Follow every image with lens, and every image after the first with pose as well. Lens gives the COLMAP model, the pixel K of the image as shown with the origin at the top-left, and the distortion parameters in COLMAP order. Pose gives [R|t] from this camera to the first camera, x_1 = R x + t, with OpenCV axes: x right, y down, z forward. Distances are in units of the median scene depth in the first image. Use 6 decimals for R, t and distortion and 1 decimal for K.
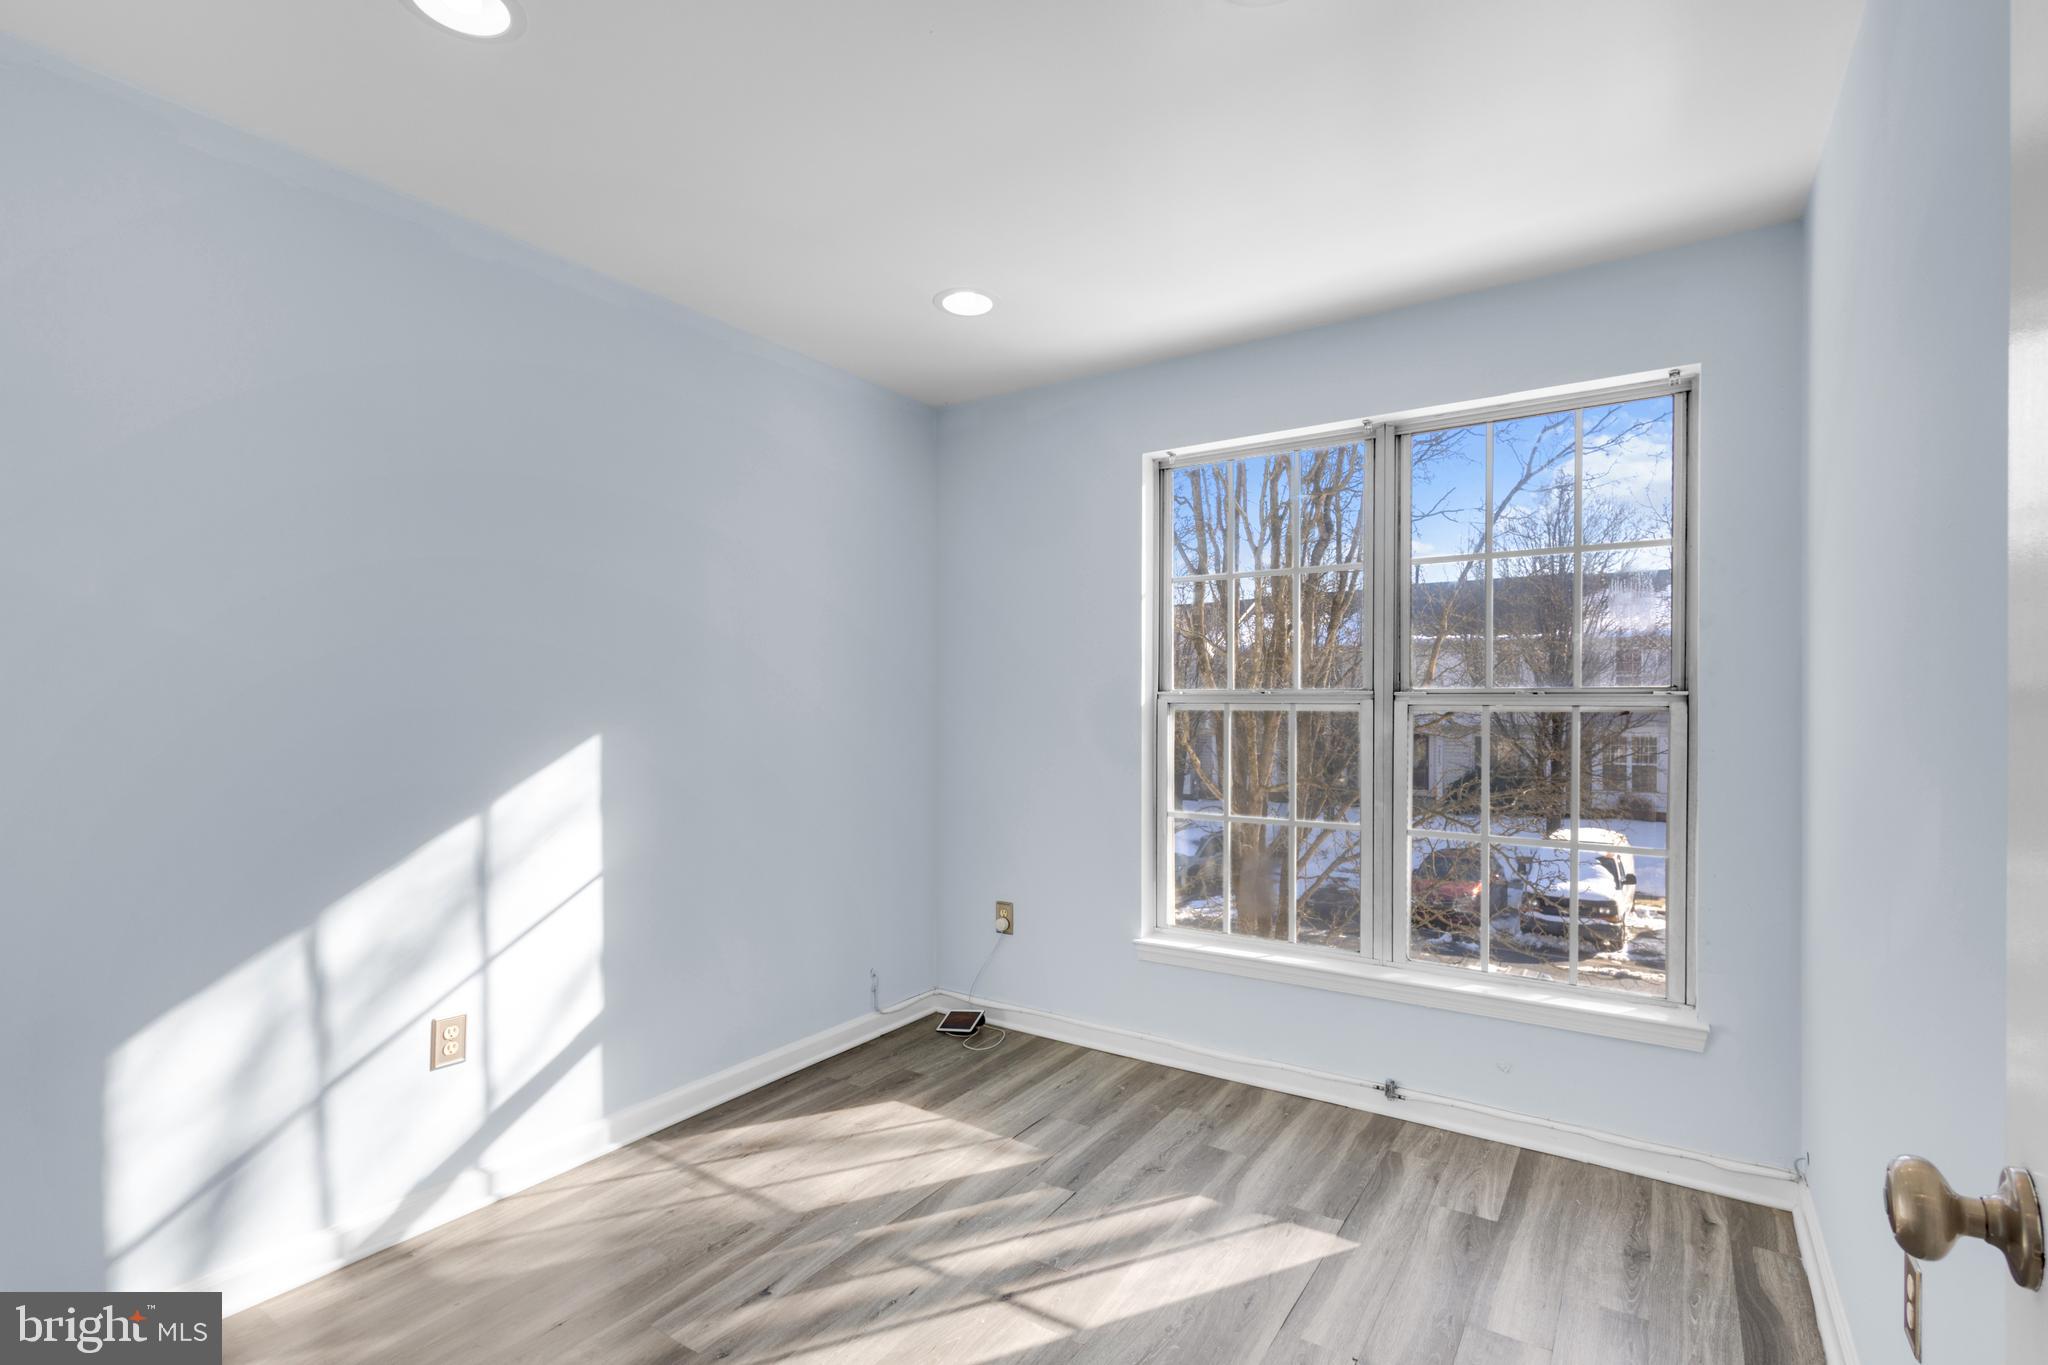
lens RADIAL K [[951.9, 0, 1029.8], [0, 951.9, 699.0], [0, 0, 1]] dist [0.013617, -0.004481]
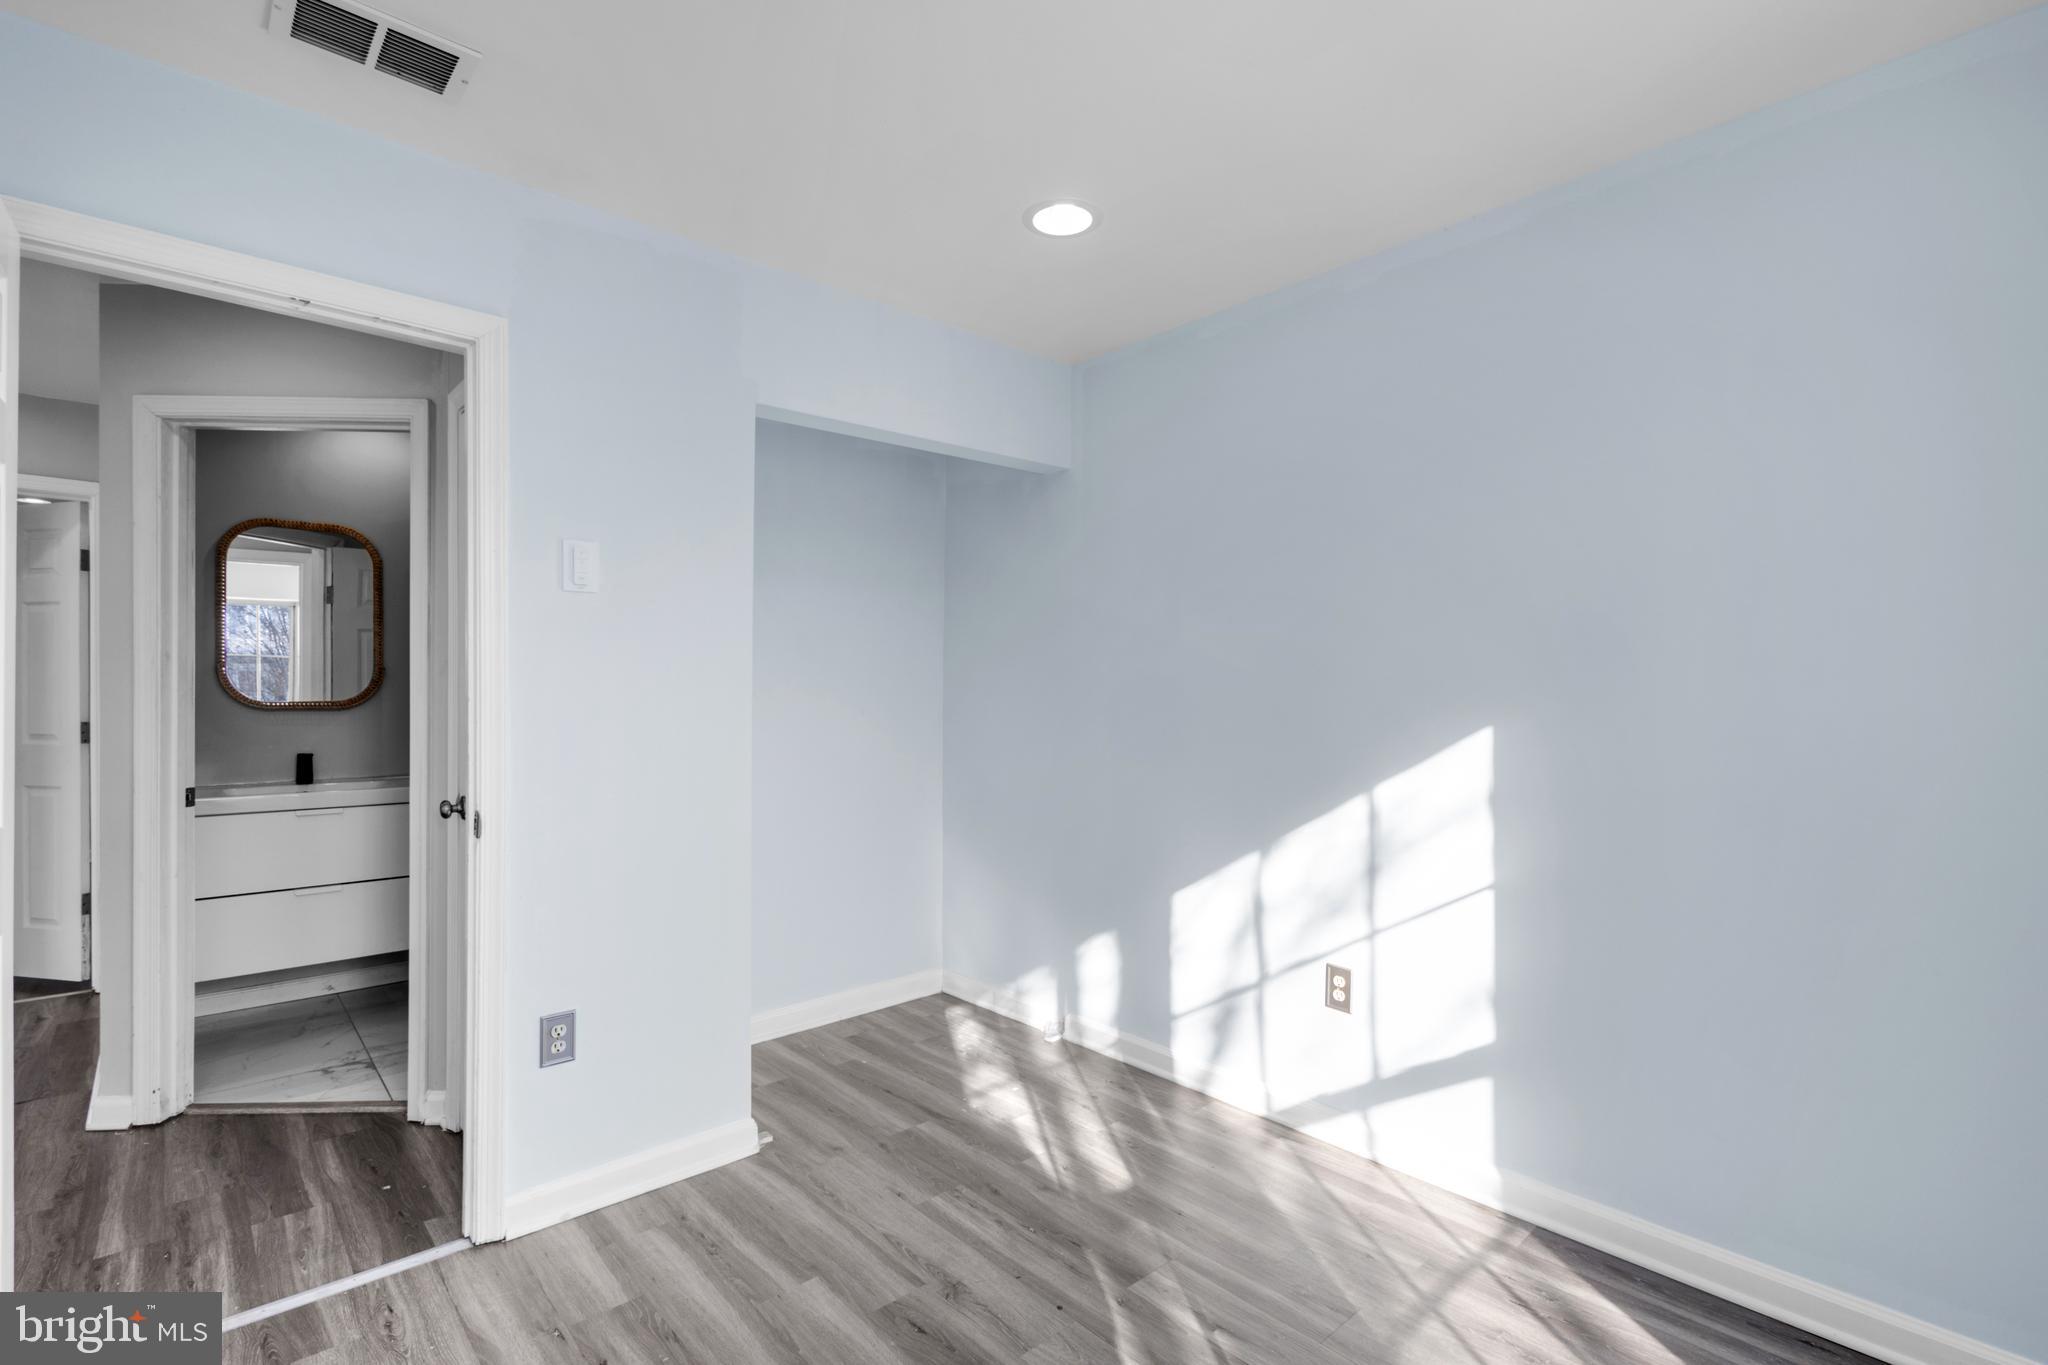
lens RADIAL K [[951.9, 0, 1029.1], [0, 951.9, 690.1], [0, 0, 1]] dist [0.013617, -0.004481]
pose [[-0.272907, -0.008457, -0.962003, 0.559938], [0.011282, 0.999864, -0.011990, 0.010871], [0.961974, -0.014125, -0.272774, 0.910746]]
